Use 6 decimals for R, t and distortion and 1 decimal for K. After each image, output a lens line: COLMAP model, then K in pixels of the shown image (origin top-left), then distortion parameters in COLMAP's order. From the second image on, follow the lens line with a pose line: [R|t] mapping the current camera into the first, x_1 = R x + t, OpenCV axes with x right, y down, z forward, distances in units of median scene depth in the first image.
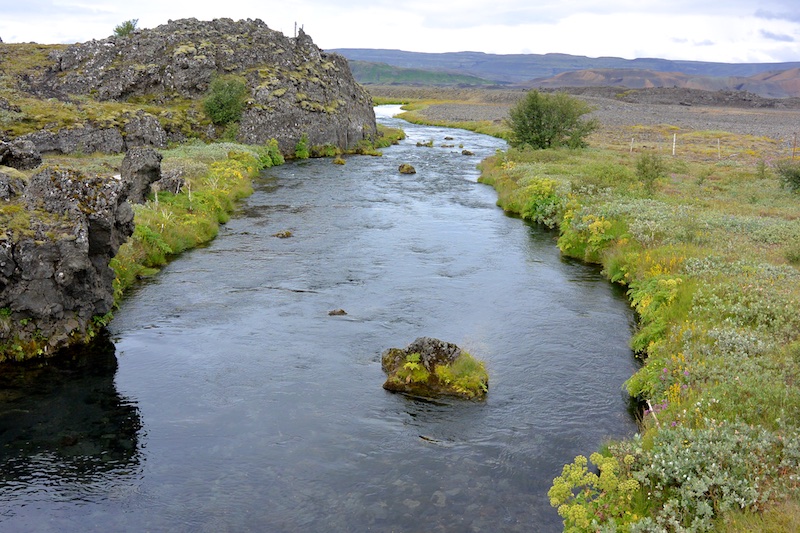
lens RADIAL K [[850.8, 0, 399.6], [0, 850.8, 265.2], [0, 0, 1]] dist [-0.116367, 0.000000]
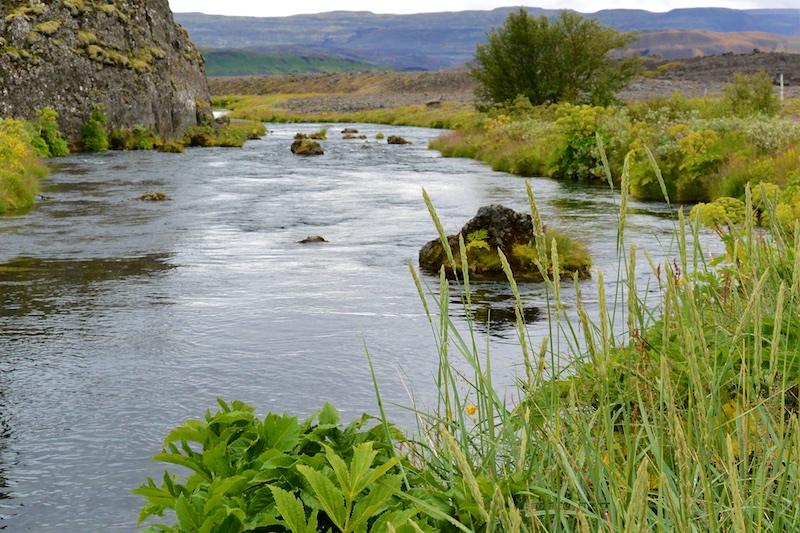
lens RADIAL K [[1731.0, 0, 399.9], [0, 1731.0, 267.1], [0, 0, 1]] dist [-0.012738, 0.000000]
pose [[0.992911, -0.051587, 0.107081, -0.047093], [0.062291, 0.993121, -0.099153, 0.065565], [-0.101229, 0.105120, 0.989294, -0.078910]]
